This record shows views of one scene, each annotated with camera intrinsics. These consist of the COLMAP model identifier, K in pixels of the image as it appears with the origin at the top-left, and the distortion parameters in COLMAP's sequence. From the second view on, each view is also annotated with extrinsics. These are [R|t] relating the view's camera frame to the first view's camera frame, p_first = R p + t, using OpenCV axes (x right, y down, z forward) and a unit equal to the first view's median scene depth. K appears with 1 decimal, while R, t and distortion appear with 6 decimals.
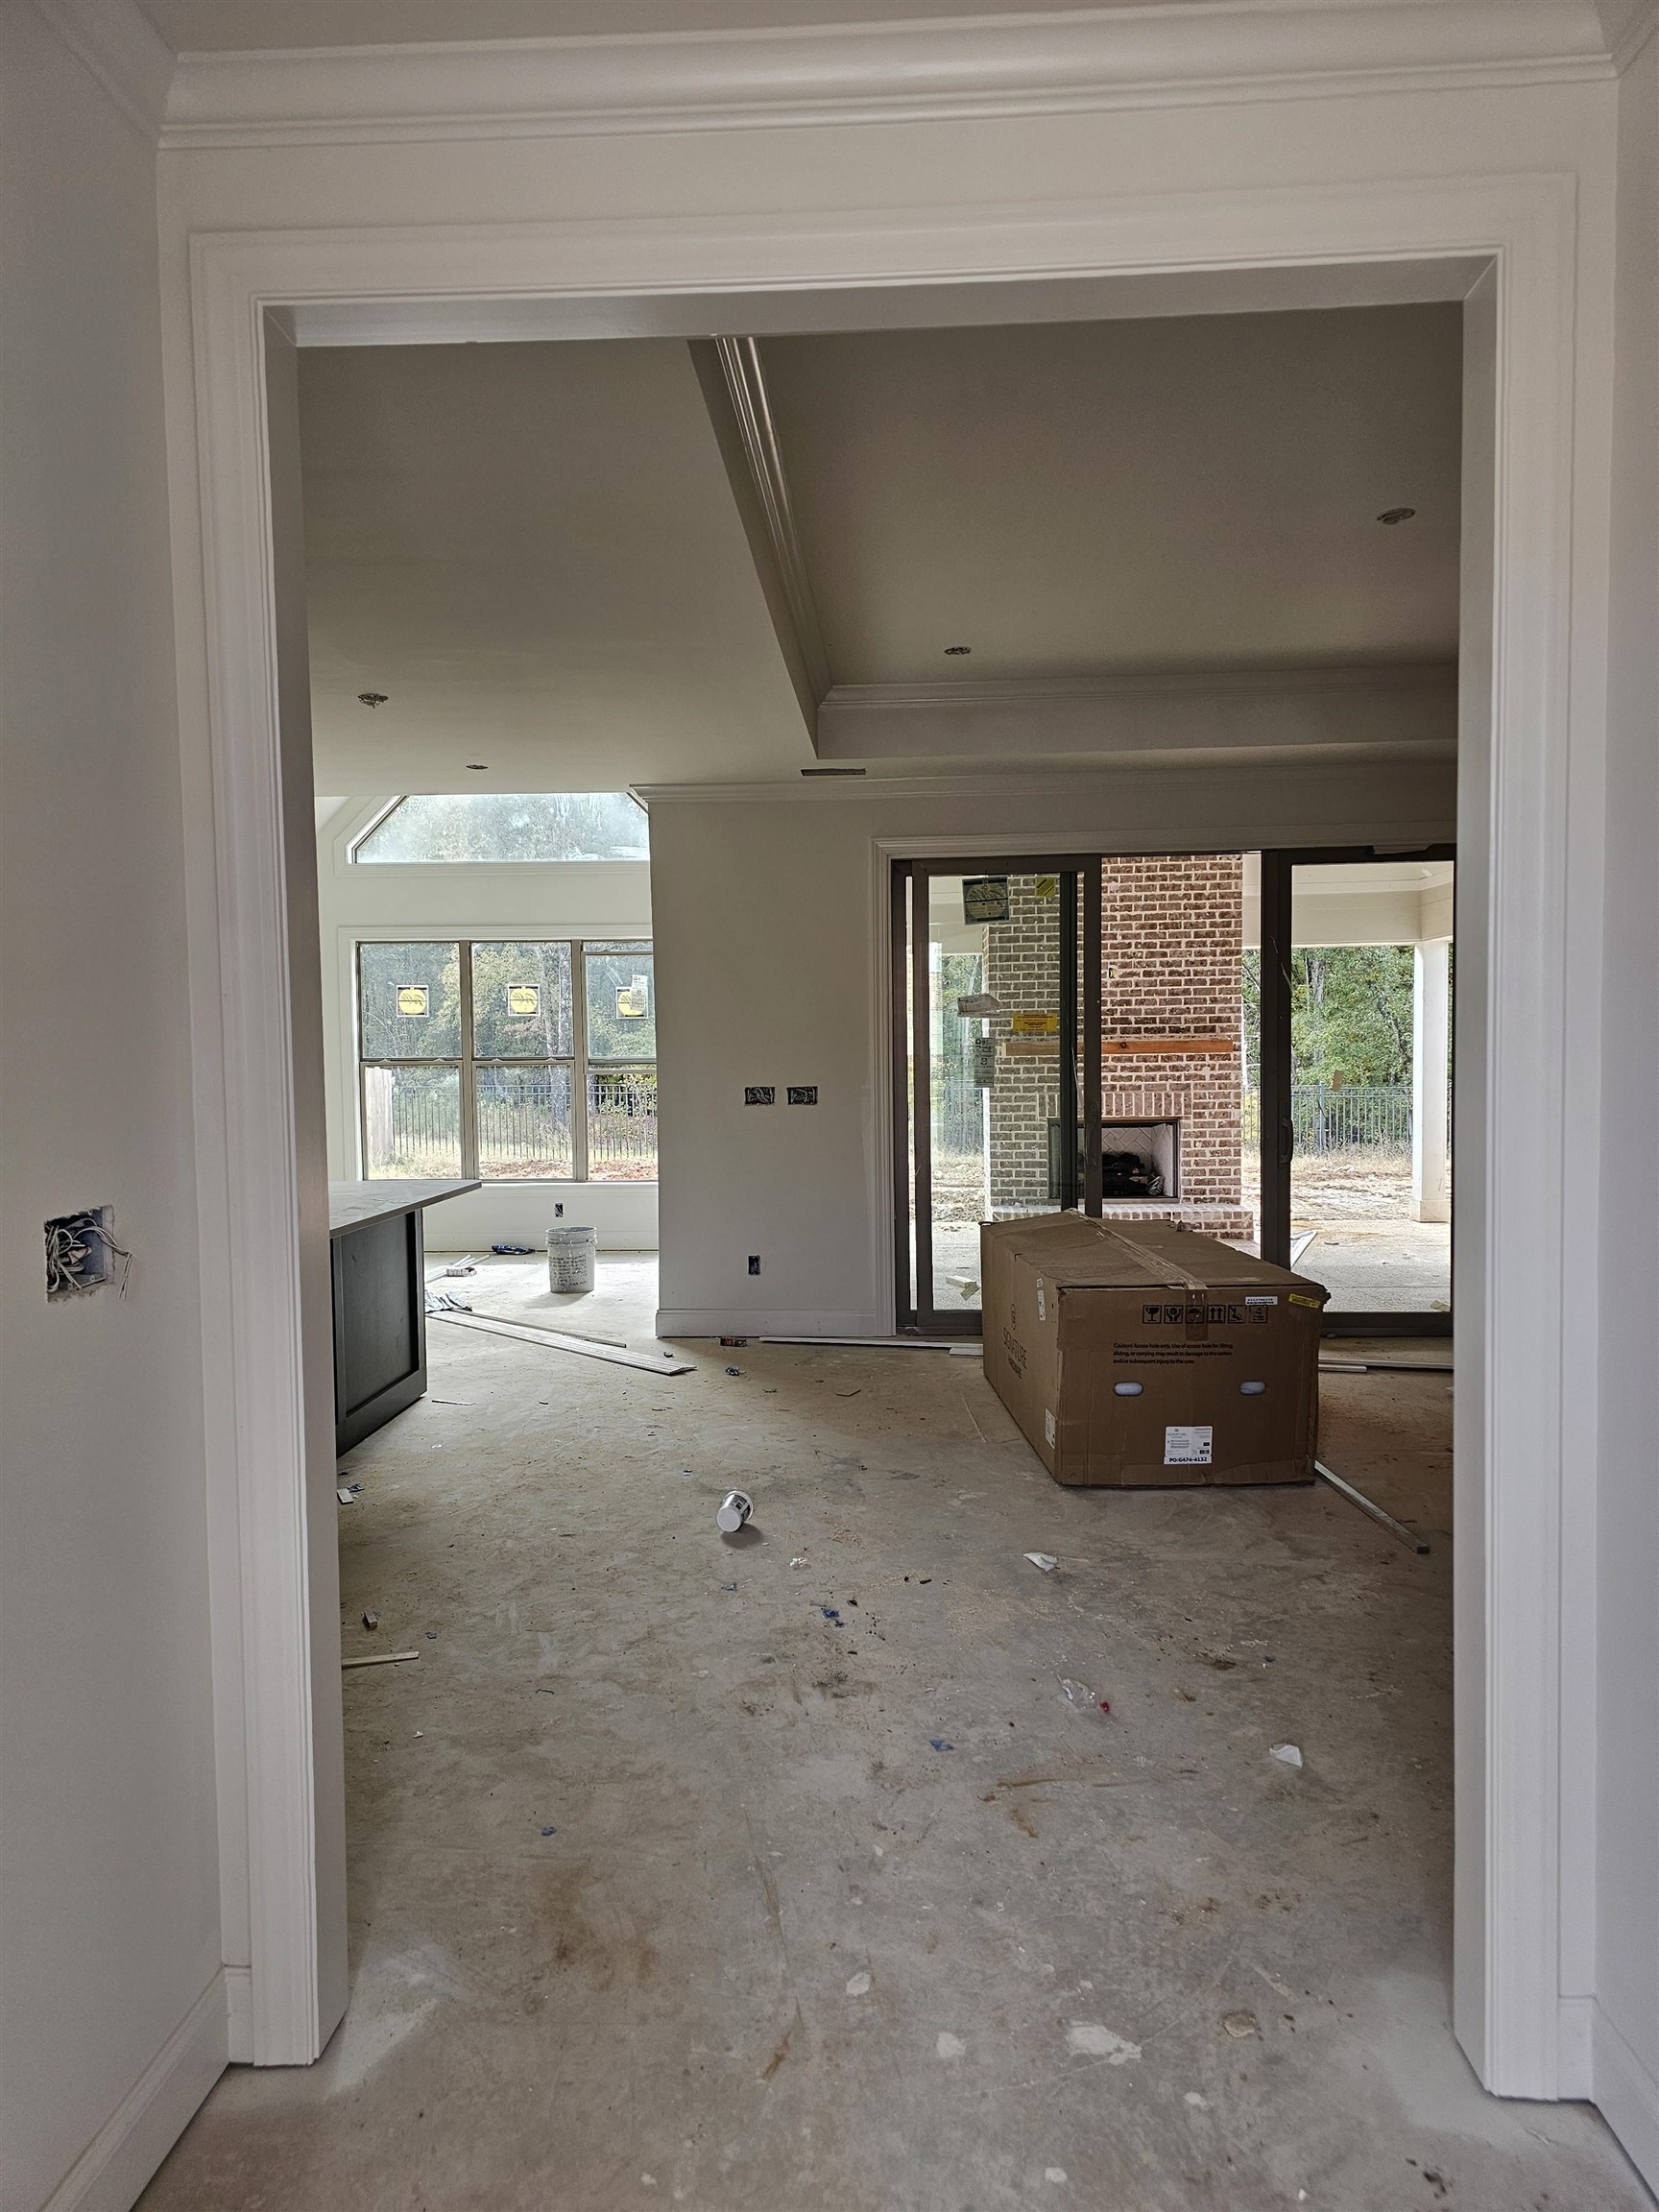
lens RADIAL K [[1425.1, 0, 822.8], [0, 1425.1, 1115.5], [0, 0, 1]] dist [0.095914, -0.000012]
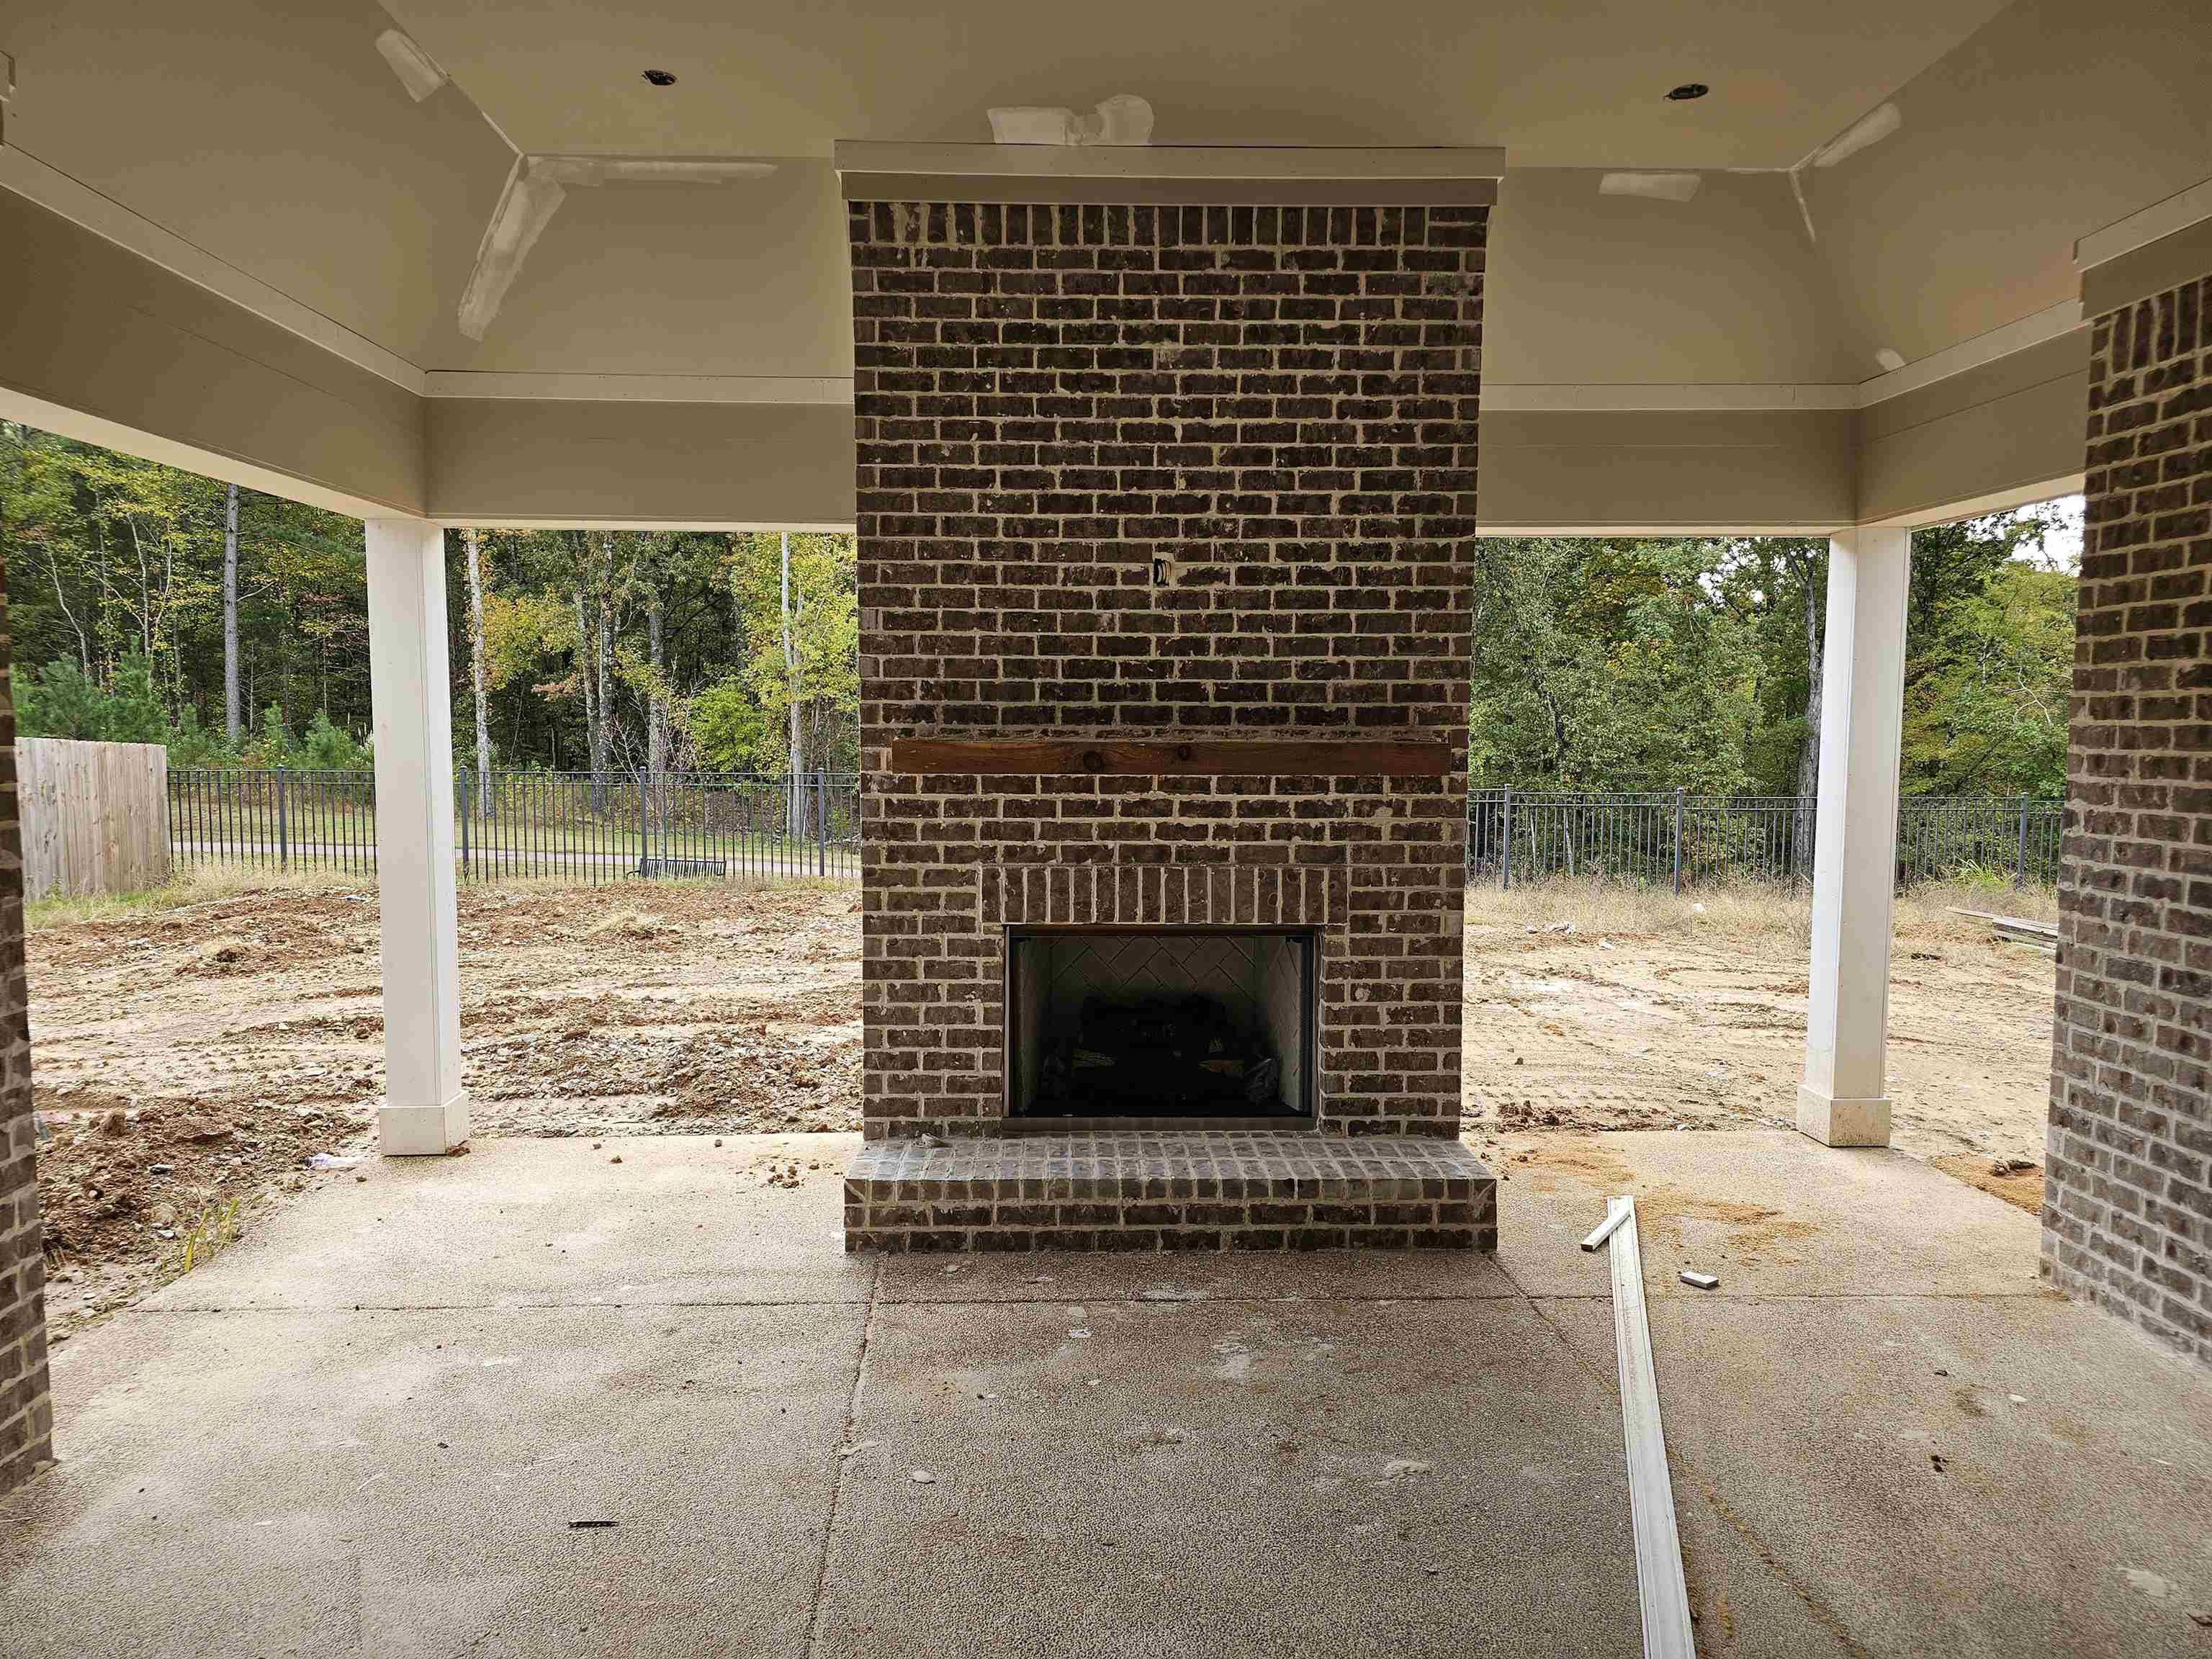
lens RADIAL K [[1425.1, 0, 1103.4], [0, 1425.1, 825.5], [0, 0, 1]] dist [0.095914, -0.000012]
pose [[0.995230, 0.011074, 0.096929, 0.147423], [-0.013744, 0.999543, 0.026925, -0.038602], [-0.096587, -0.028129, 0.994927, 0.599081]]
